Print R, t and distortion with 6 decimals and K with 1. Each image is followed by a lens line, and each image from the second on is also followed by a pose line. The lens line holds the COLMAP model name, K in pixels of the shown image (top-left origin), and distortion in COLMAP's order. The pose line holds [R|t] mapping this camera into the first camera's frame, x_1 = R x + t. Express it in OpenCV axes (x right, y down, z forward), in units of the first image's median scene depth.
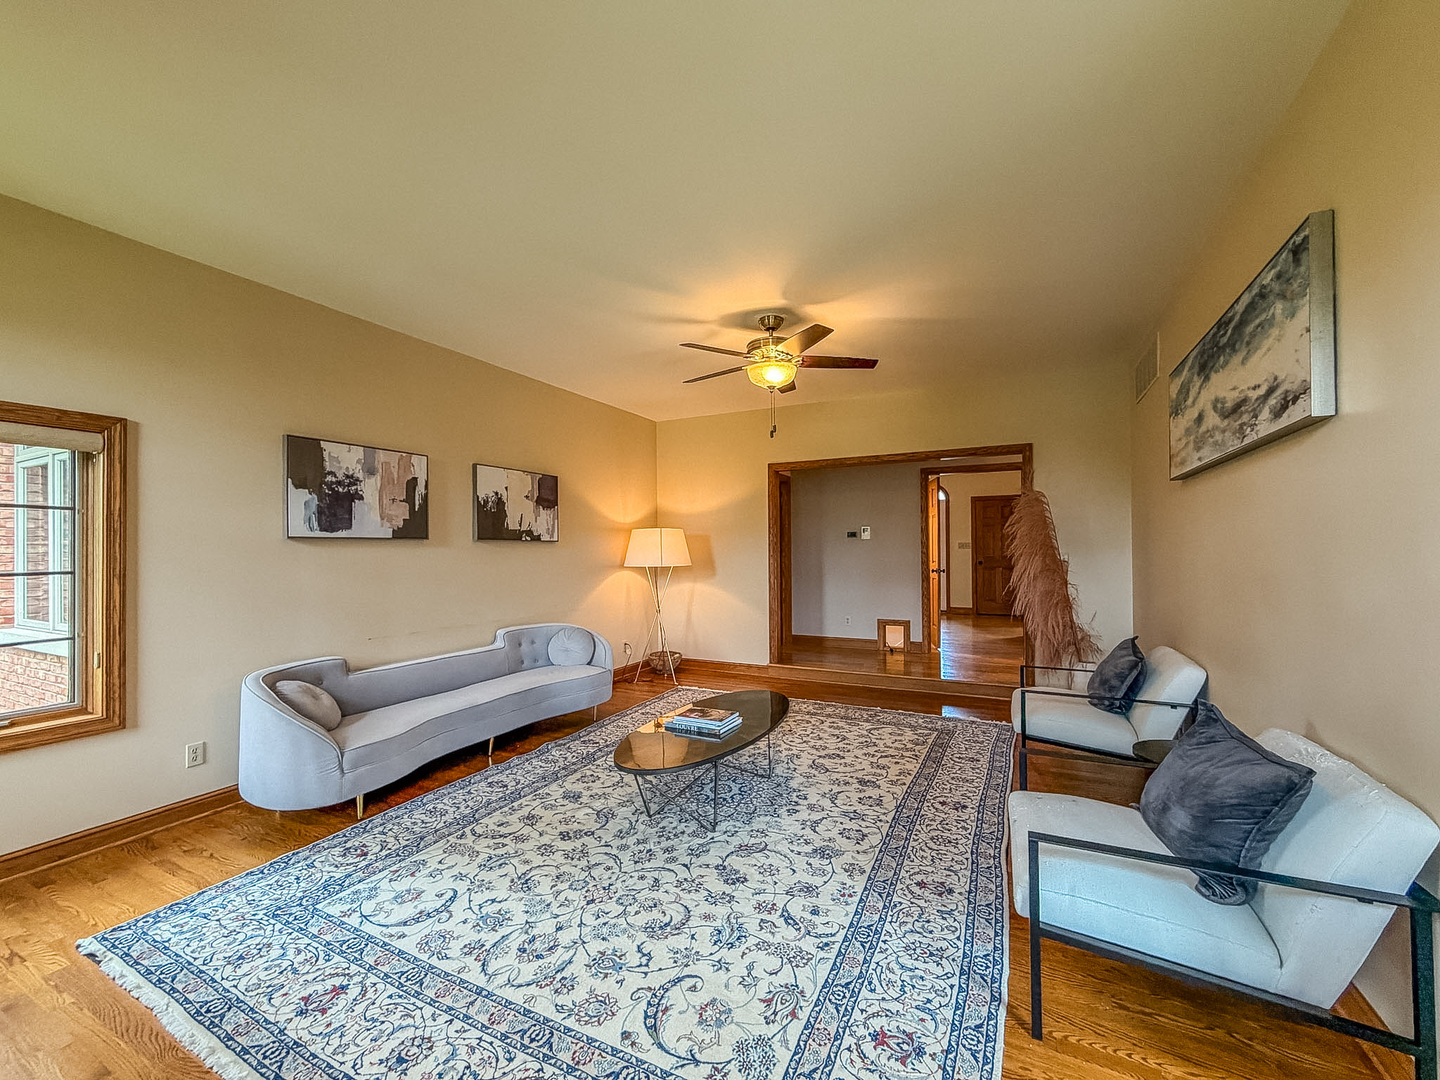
lens RADIAL K [[566.5, 0, 720.0], [0, 566.5, 540.0], [0, 0, 1]] dist [0.000720, -0.000054]
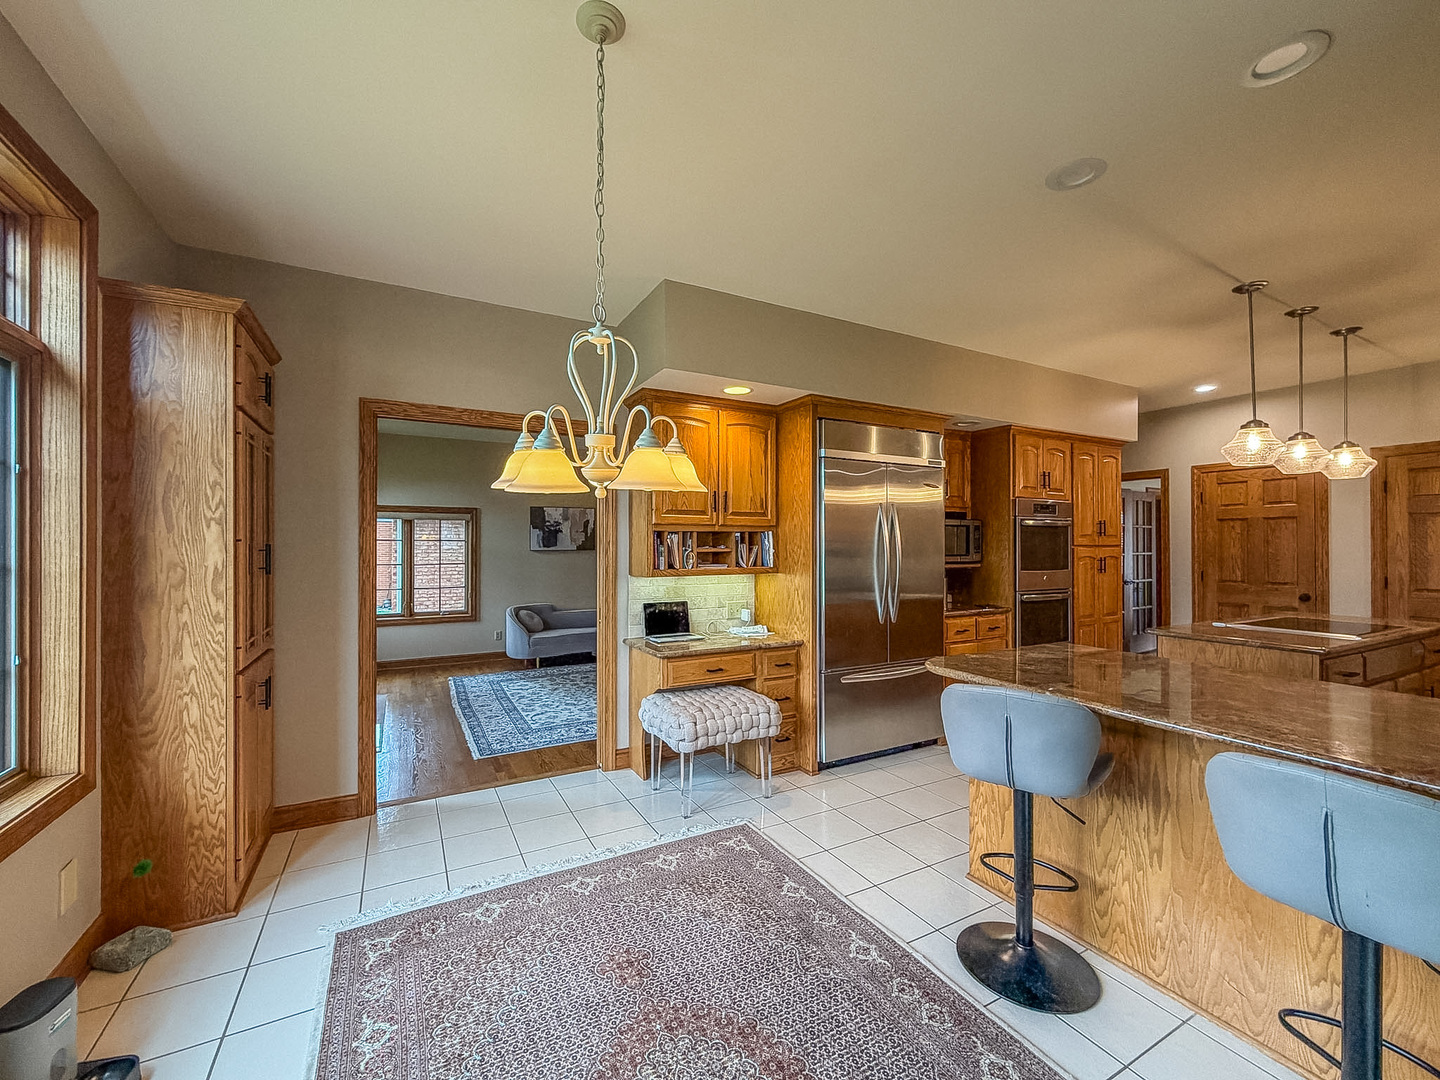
lens RADIAL K [[566.5, 0, 720.0], [0, 566.5, 540.0], [0, 0, 1]] dist [0.000720, -0.000054]
pose [[0.823766, 0.001679, -0.566927, 1.464926], [0.001772, 0.999983, 0.005537, -0.072247], [0.566927, -0.005565, 0.823749, -0.584382]]
